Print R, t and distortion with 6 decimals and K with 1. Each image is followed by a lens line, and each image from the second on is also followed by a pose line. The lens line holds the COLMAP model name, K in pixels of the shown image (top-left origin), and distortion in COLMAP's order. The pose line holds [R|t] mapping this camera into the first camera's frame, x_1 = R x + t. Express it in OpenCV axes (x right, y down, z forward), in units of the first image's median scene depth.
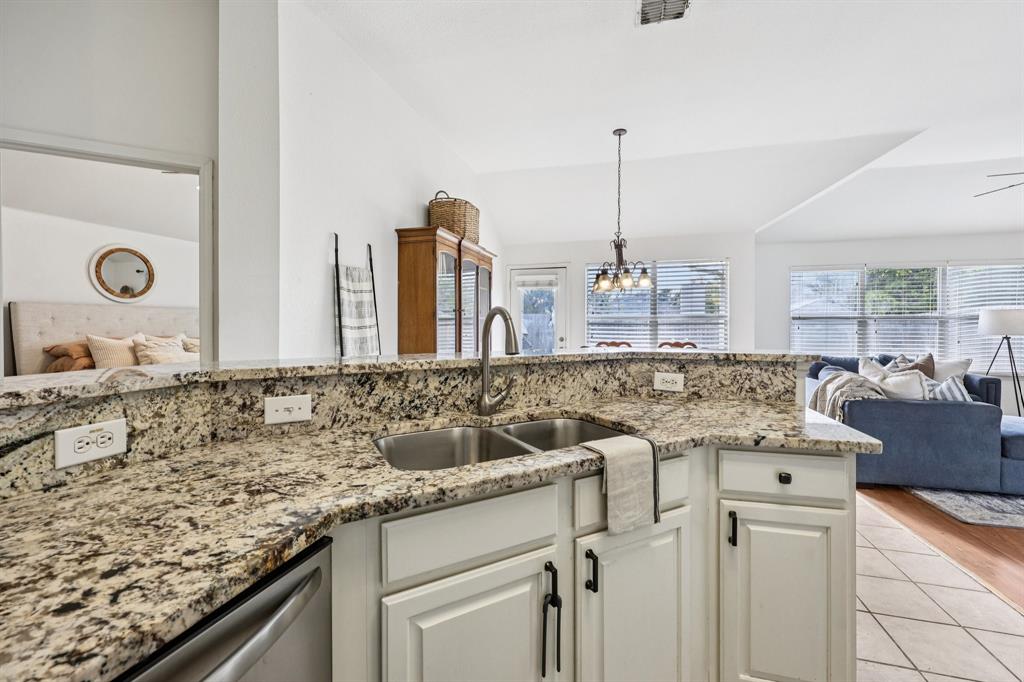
lens RADIAL K [[420.0, 0, 519.8], [0, 420.0, 326.6], [0, 0, 1]] dist [0.005624, 0.000541]
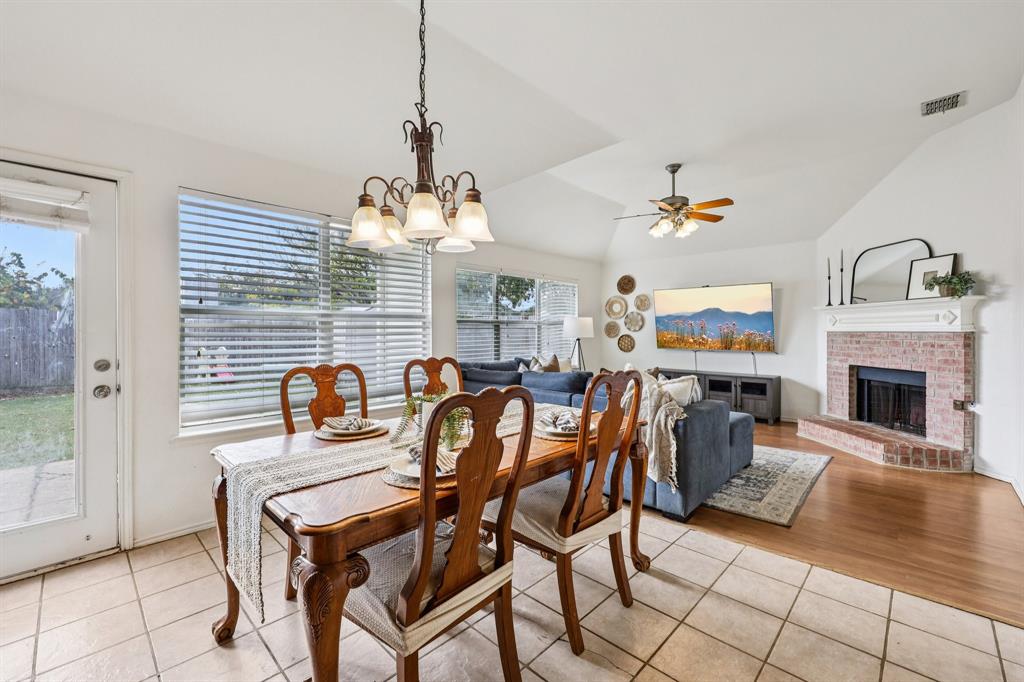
lens RADIAL K [[420.0, 0, 519.8], [0, 420.0, 326.6], [0, 0, 1]] dist [0.005624, 0.000541]
pose [[0.462219, 0.007090, 0.886738, -0.253390], [0.002219, 0.999956, -0.009152, -0.001243], [-0.886763, 0.006198, 0.462182, 2.044980]]
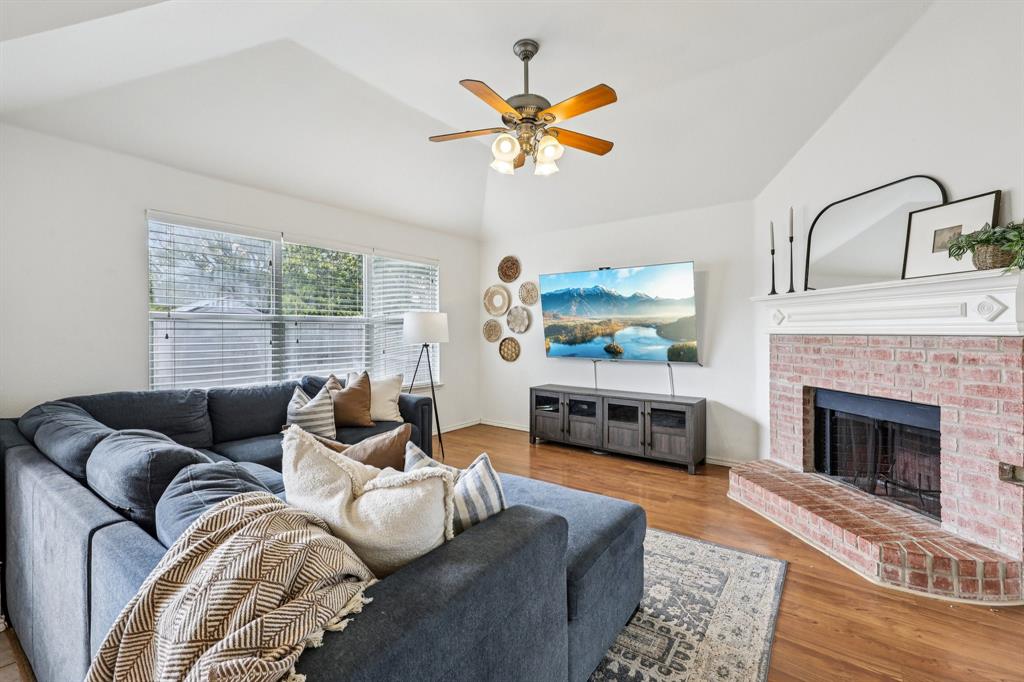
lens RADIAL K [[420.0, 0, 519.8], [0, 420.0, 326.6], [0, 0, 1]] dist [0.005624, 0.000541]
pose [[0.350718, 0.007449, 0.936451, 1.474657], [0.004426, 0.999944, -0.009611, -0.009486], [-0.936471, 0.007515, 0.350665, 1.865950]]
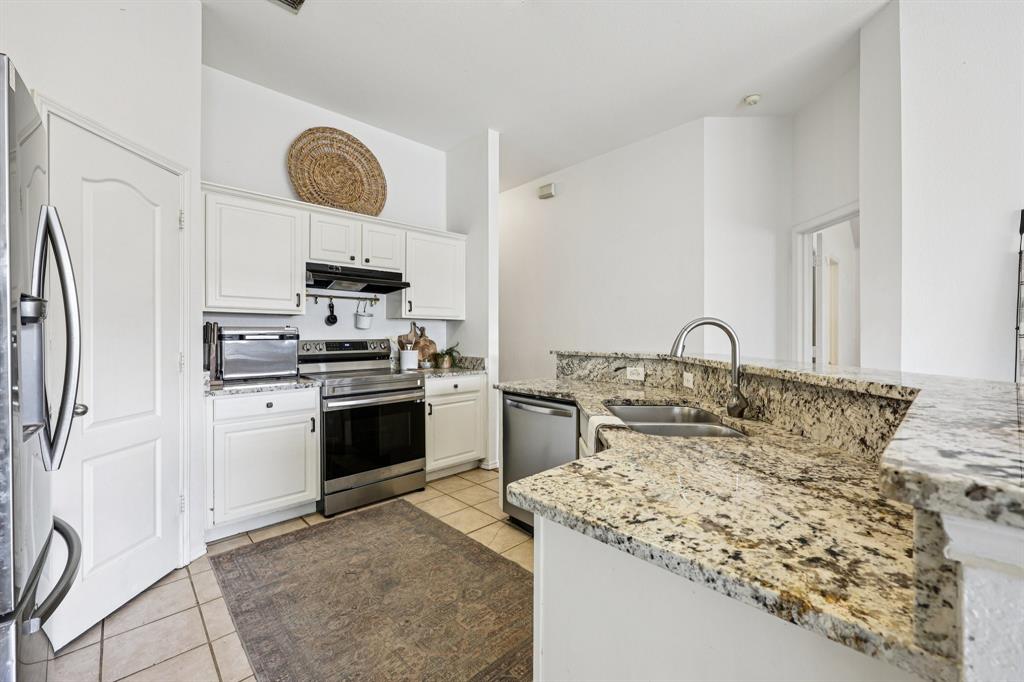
lens RADIAL K [[420.0, 0, 519.8], [0, 420.0, 326.6], [0, 0, 1]] dist [0.005624, 0.000541]
pose [[-0.505256, -0.014459, -0.862848, 1.243815], [-0.003175, 0.999884, -0.014897, -0.004854], [0.862964, -0.004787, -0.505243, 1.160003]]
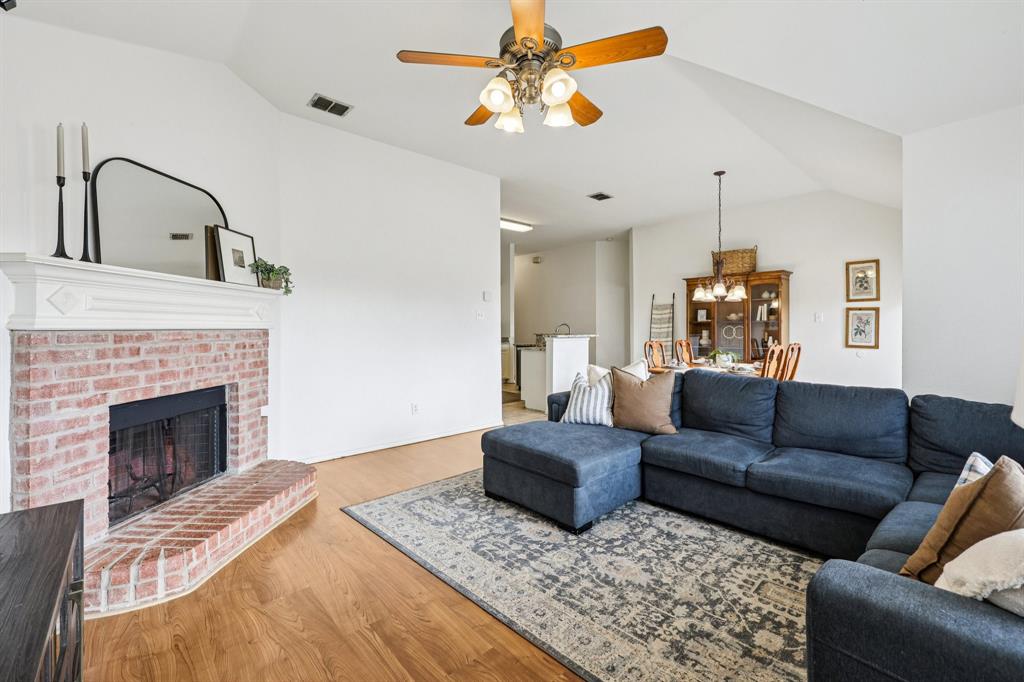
lens RADIAL K [[420.0, 0, 519.8], [0, 420.0, 326.6], [0, 0, 1]] dist [0.005624, 0.000541]
pose [[-0.528083, -0.003746, -0.849184, 4.610540], [-0.001823, 0.999993, -0.003278, 0.007335], [0.849191, -0.000182, -0.528086, 3.280315]]
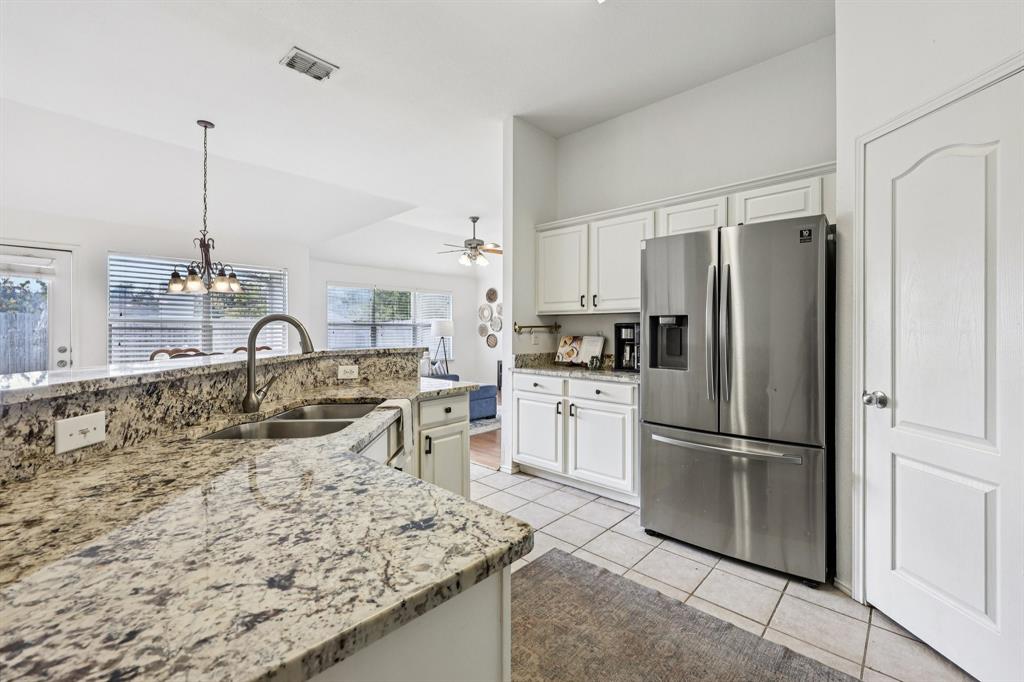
lens RADIAL K [[420.0, 0, 519.8], [0, 420.0, 326.6], [0, 0, 1]] dist [0.005624, 0.000541]
pose [[0.447442, 0.007537, 0.894281, -0.817124], [0.002890, 0.999947, -0.009873, 0.000622], [-0.894308, 0.007002, 0.447397, -0.129120]]
